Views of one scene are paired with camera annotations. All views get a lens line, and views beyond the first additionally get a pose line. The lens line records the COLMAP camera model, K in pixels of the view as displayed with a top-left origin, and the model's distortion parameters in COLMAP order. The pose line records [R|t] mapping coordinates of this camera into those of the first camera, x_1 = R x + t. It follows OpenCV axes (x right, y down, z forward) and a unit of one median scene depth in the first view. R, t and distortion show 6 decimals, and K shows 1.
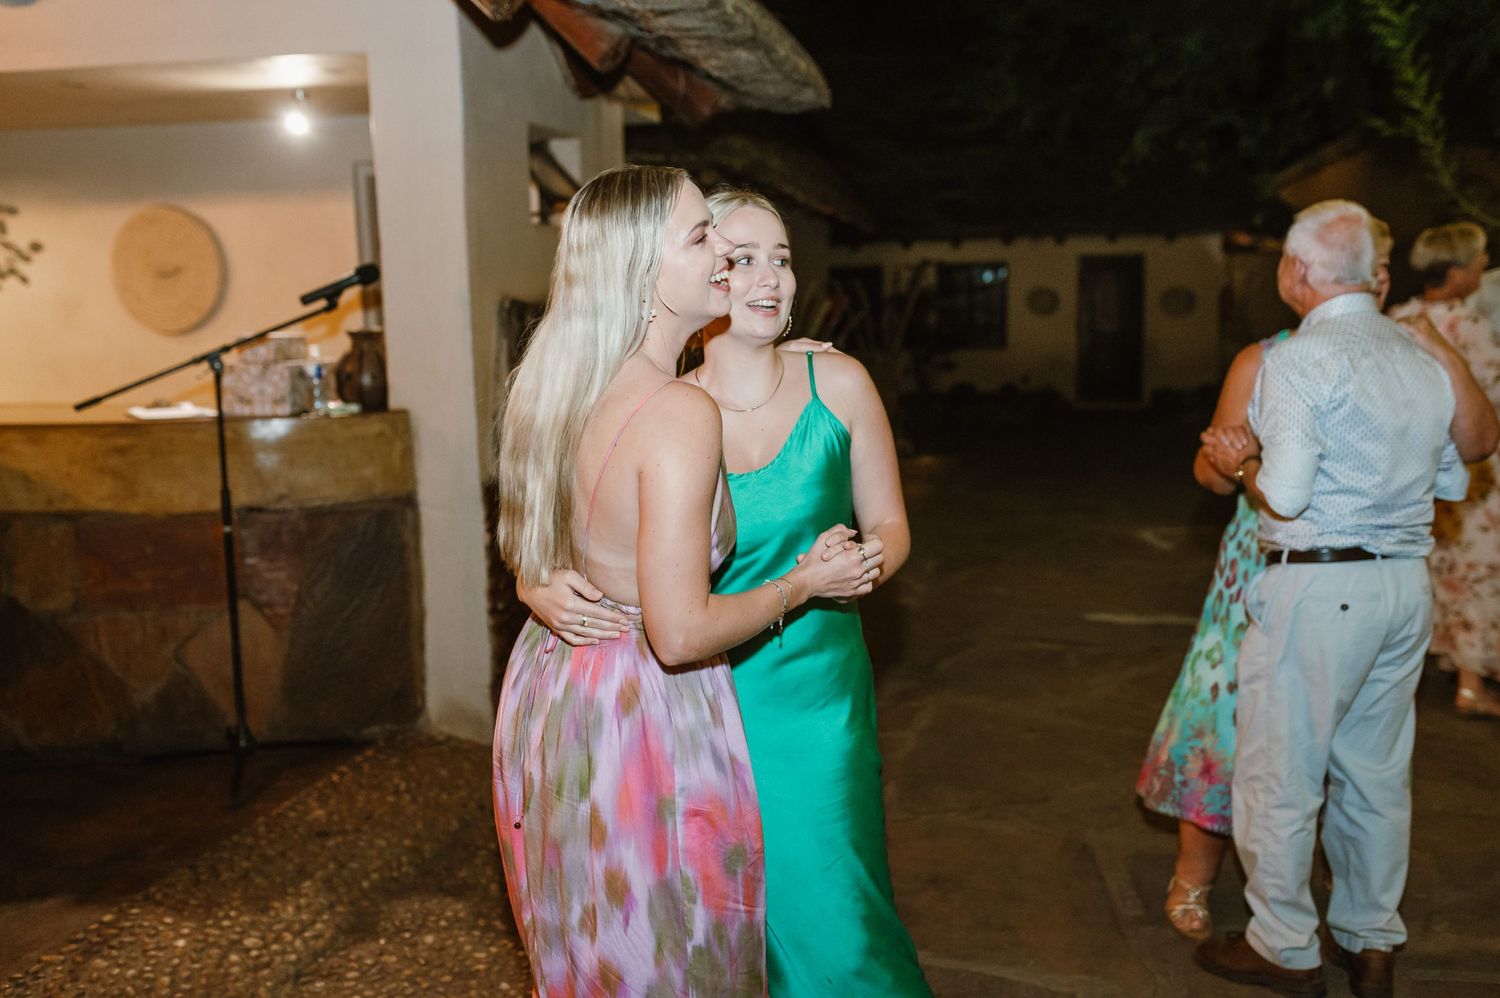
lens RADIAL K [[1425.8, 0, 737.3], [0, 1425.8, 502.4], [0, 0, 1]] dist [0.036600, 0.000000]
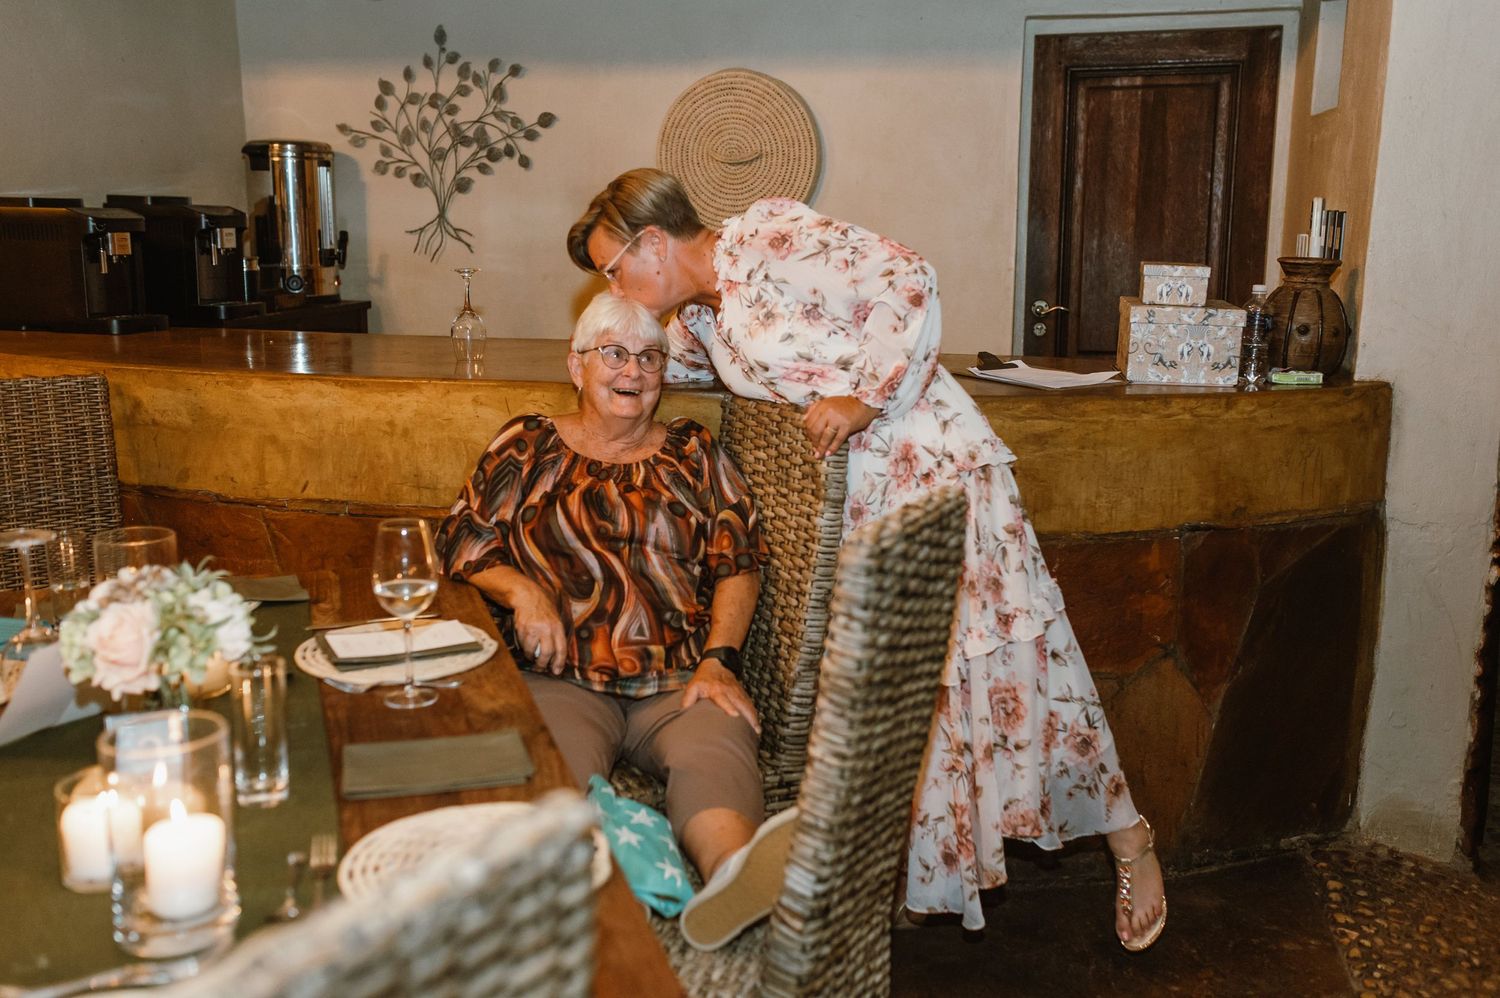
lens RADIAL K [[1425.8, 0, 751.6], [0, 1425.8, 497.7], [0, 0, 1]] dist [0.036600, 0.000000]
pose [[0.999623, 0.026590, 0.006772, -0.520399], [-0.027014, 0.996970, 0.072945, -0.049515], [-0.004812, -0.073100, 0.997313, 0.315464]]
